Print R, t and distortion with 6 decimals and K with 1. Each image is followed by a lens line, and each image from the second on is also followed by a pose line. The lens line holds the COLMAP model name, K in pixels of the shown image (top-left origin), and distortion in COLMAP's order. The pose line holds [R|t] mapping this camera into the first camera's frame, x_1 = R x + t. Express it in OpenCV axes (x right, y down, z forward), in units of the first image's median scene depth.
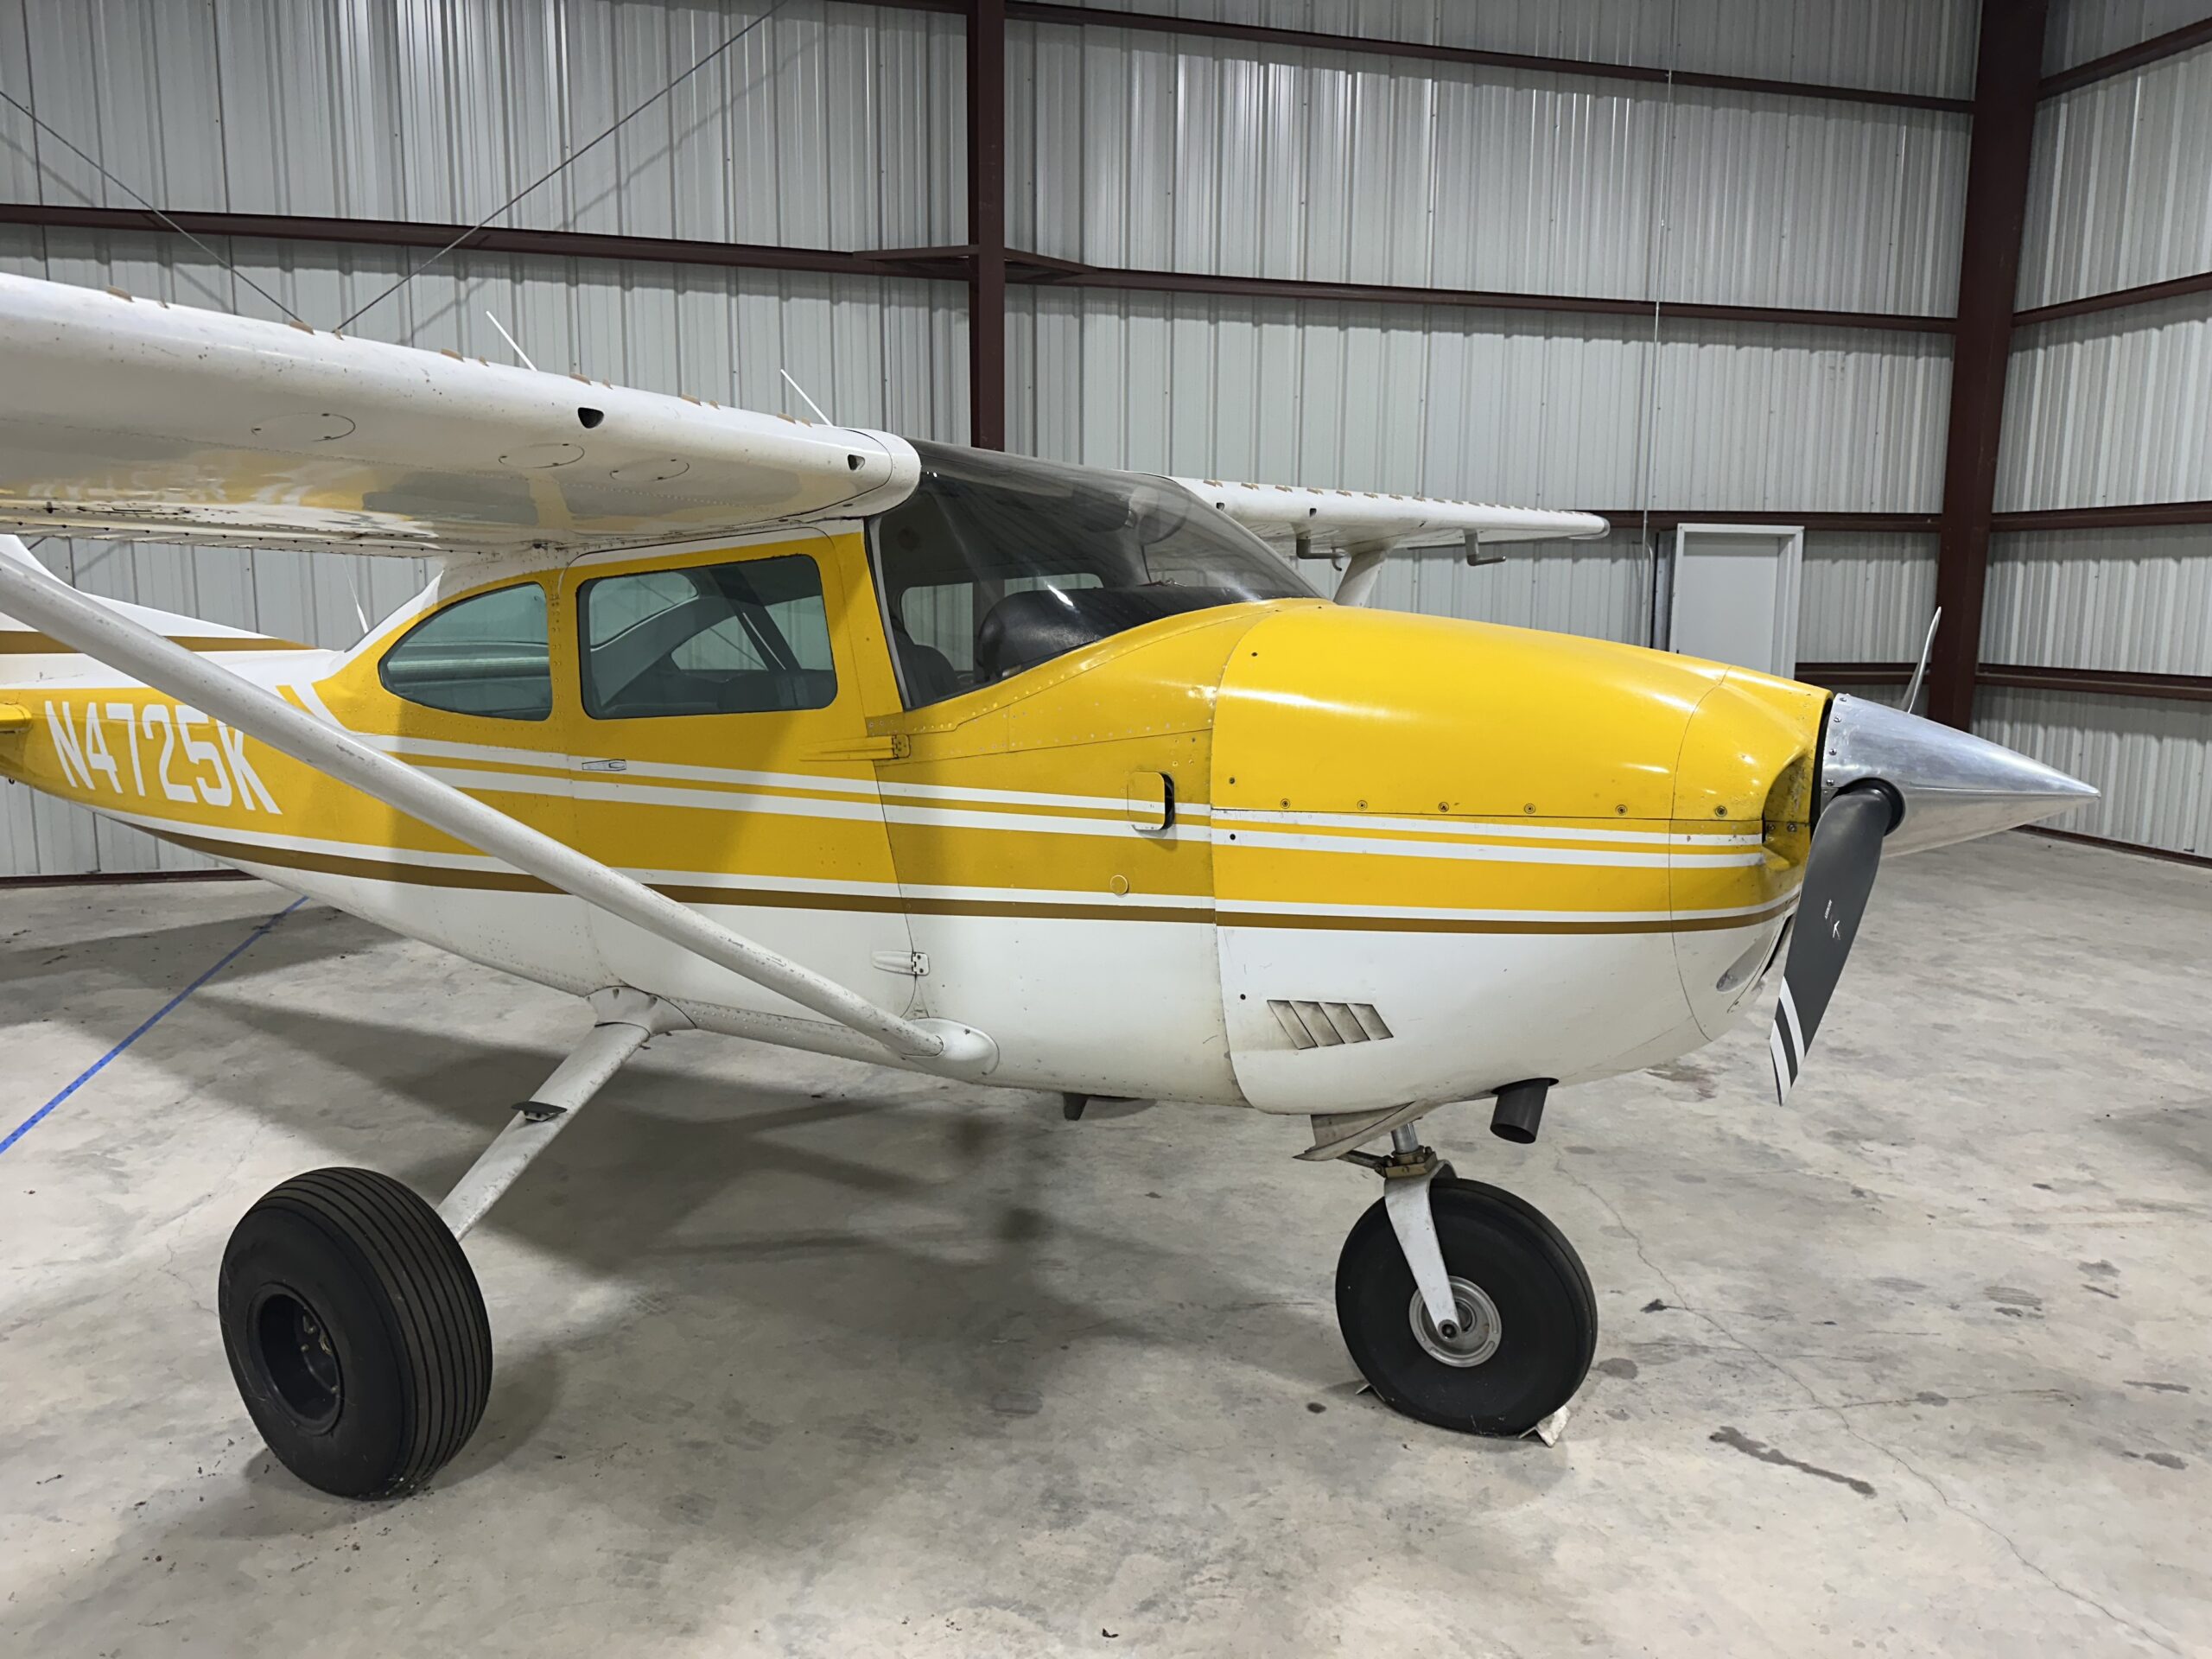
lens RADIAL K [[1564.8, 0, 1109.9], [0, 1564.8, 811.8], [0, 0, 1]] dist [0.005555, -0.004751]
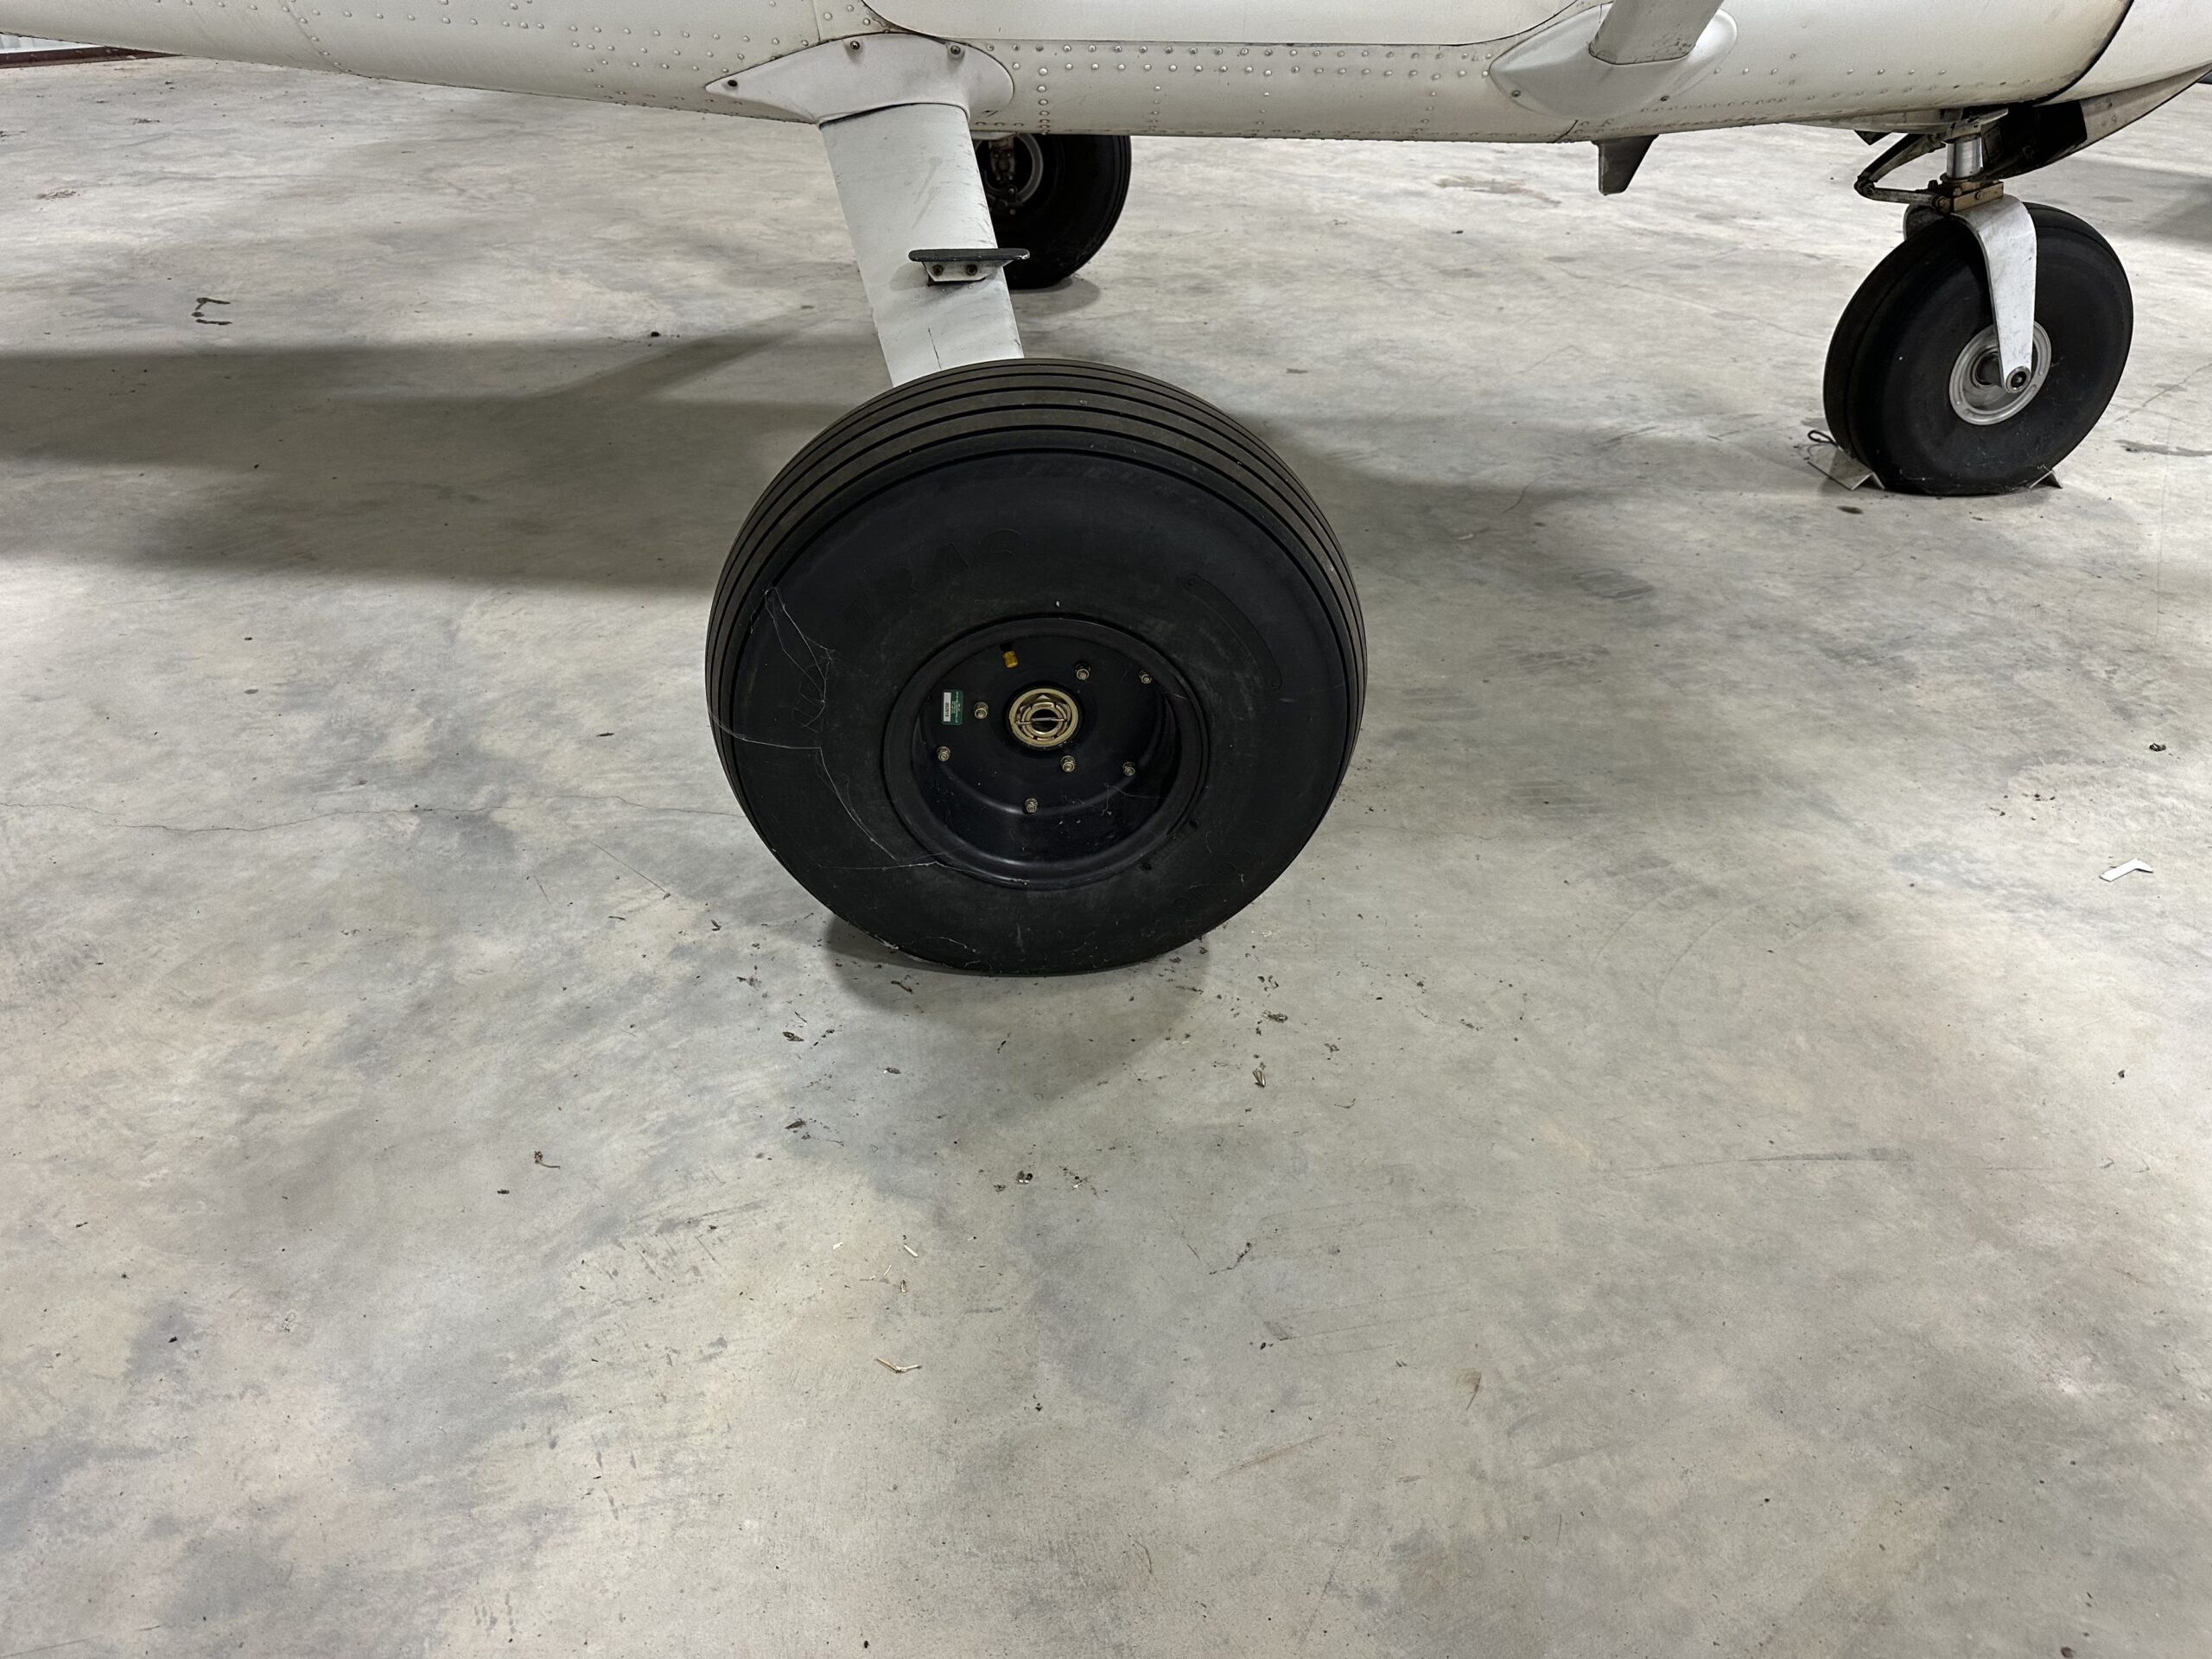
lens RADIAL K [[1571.8, 0, 1119.7], [0, 1571.8, 801.2], [0, 0, 1]] dist [0.064890, -0.102056]
pose [[0.808926, -0.292529, 0.509967, -0.499438], [0.053874, 0.900656, 0.431180, 0.099142], [-0.585437, -0.321319, 0.744323, 0.406880]]
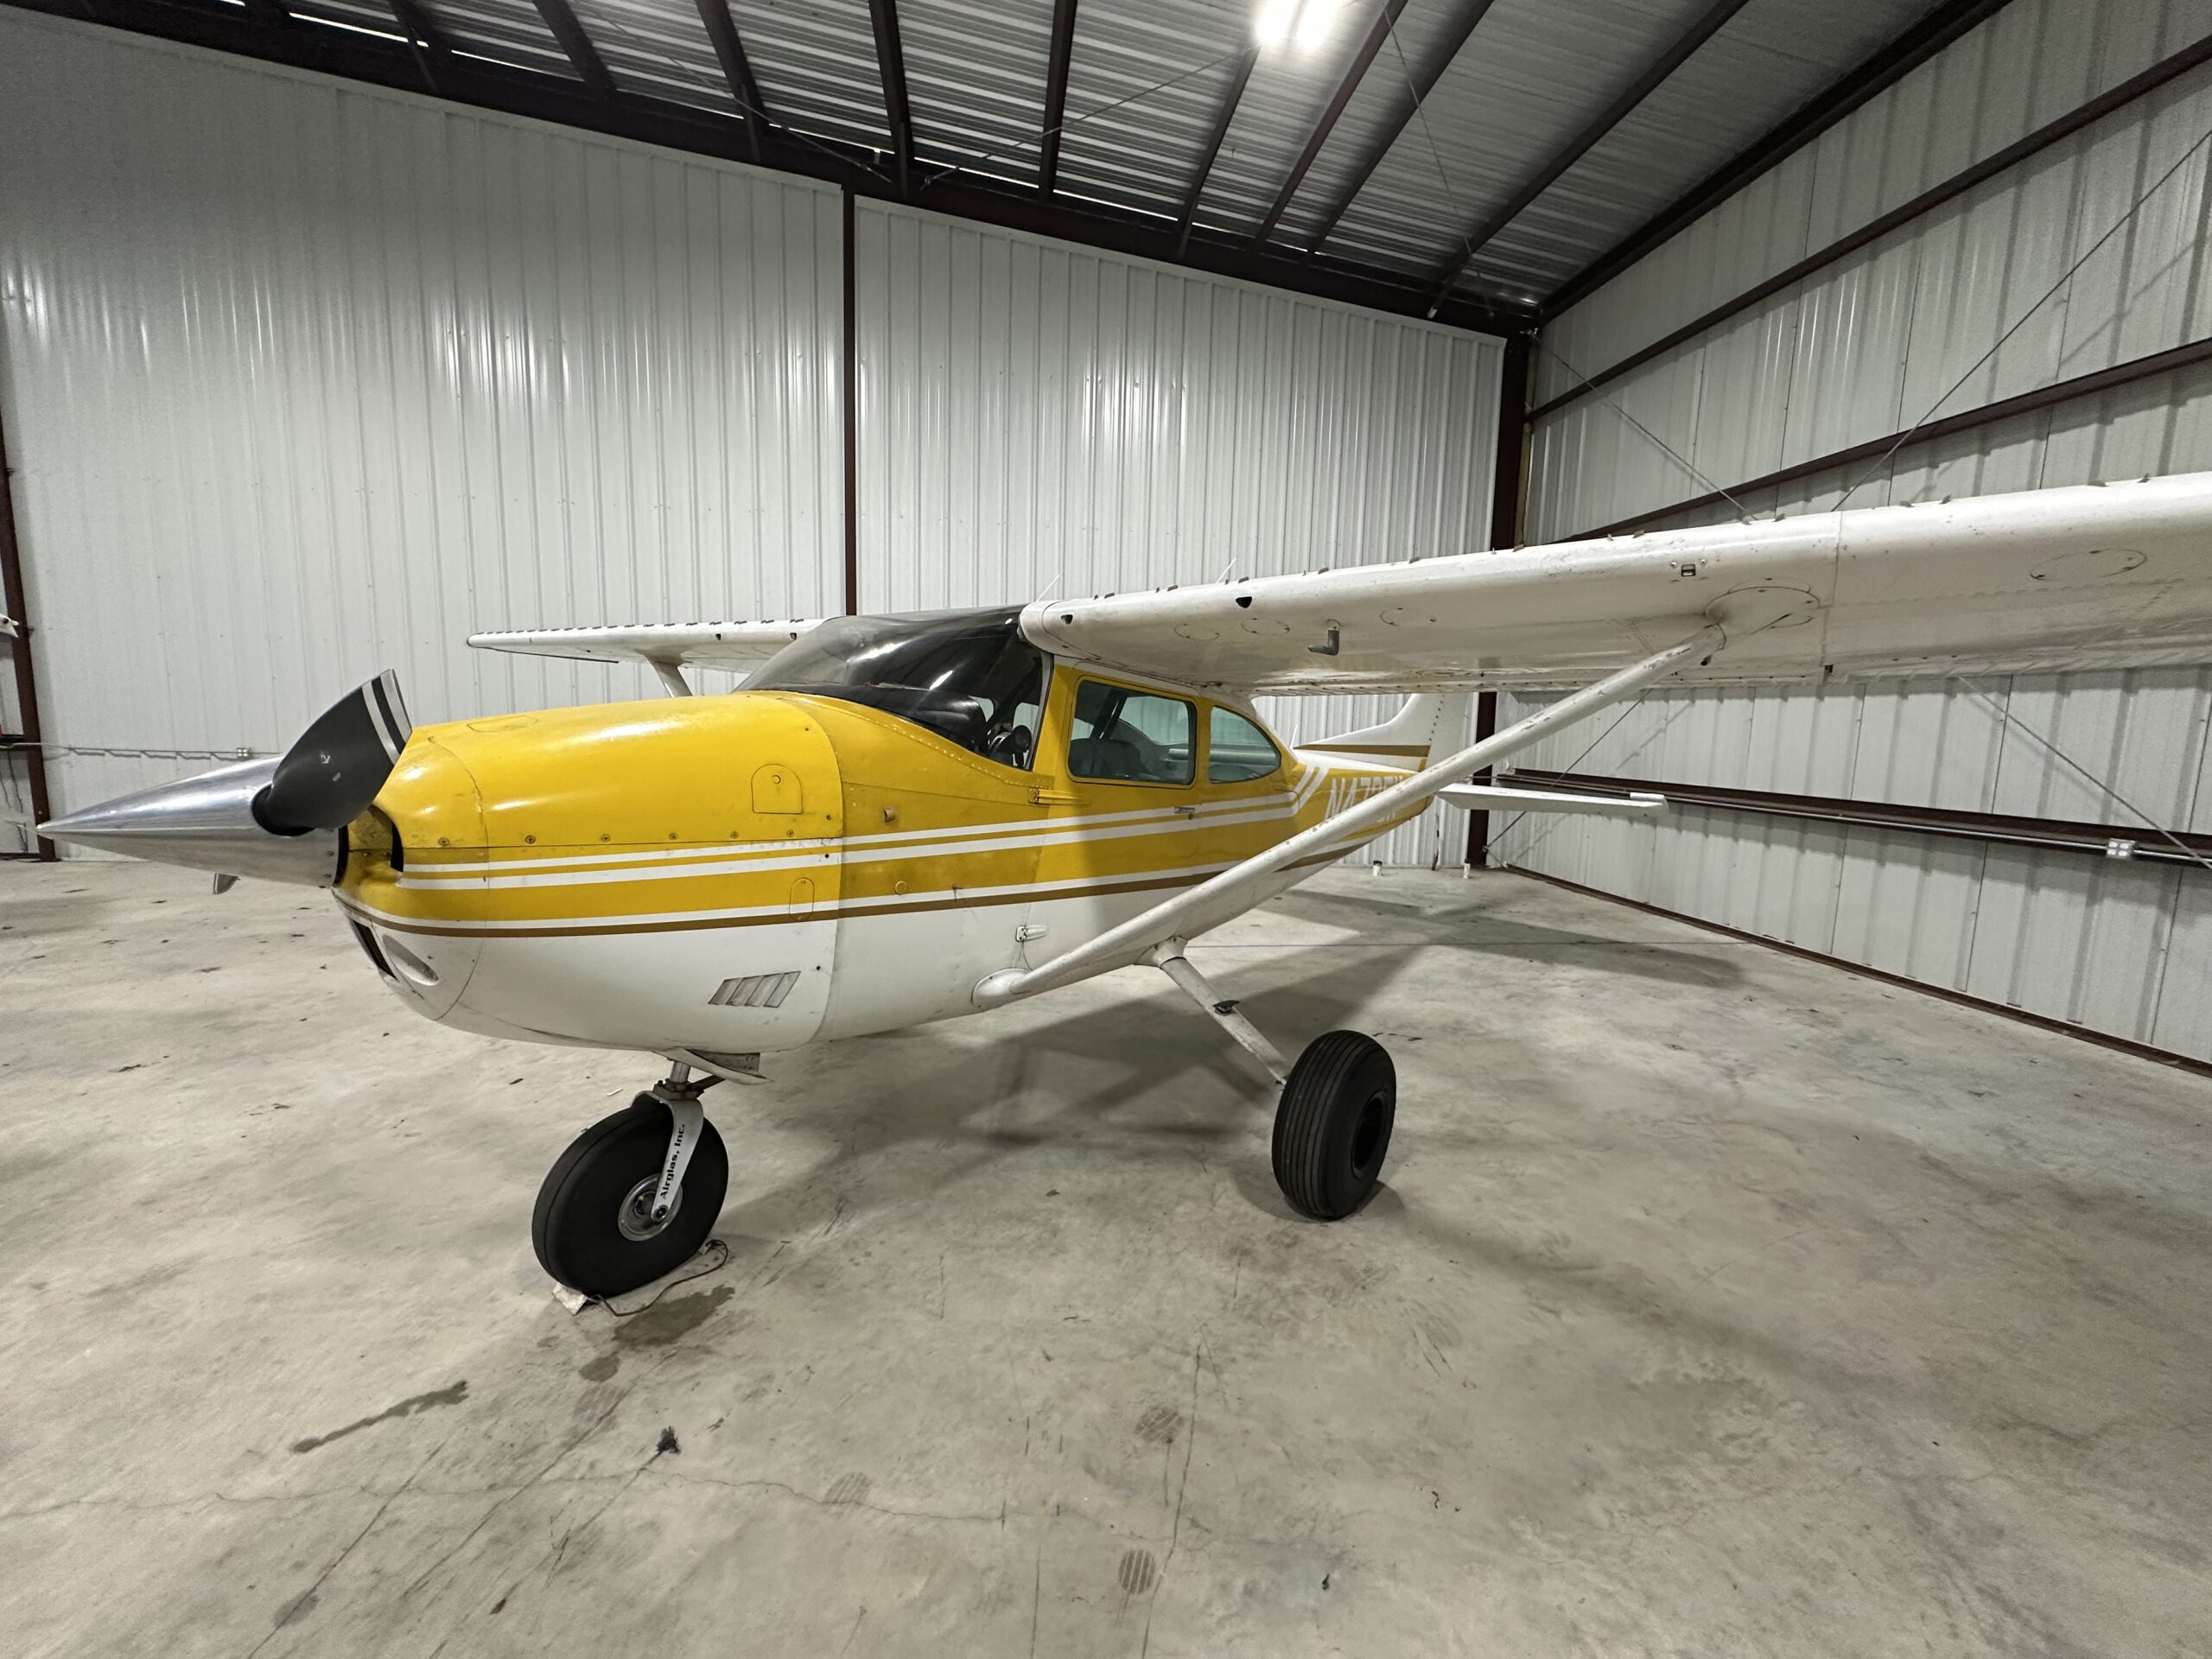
lens RADIAL K [[884.4, 0, 1102.7], [0, 884.4, 828.0], [0, 0, 1]] dist [-0.003417, 0.000276]
pose [[-0.124926, 0.109885, -0.986062, 0.677215], [-0.166995, 0.977340, 0.130070, -0.129580], [0.978011, 0.180917, -0.103745, 1.060710]]
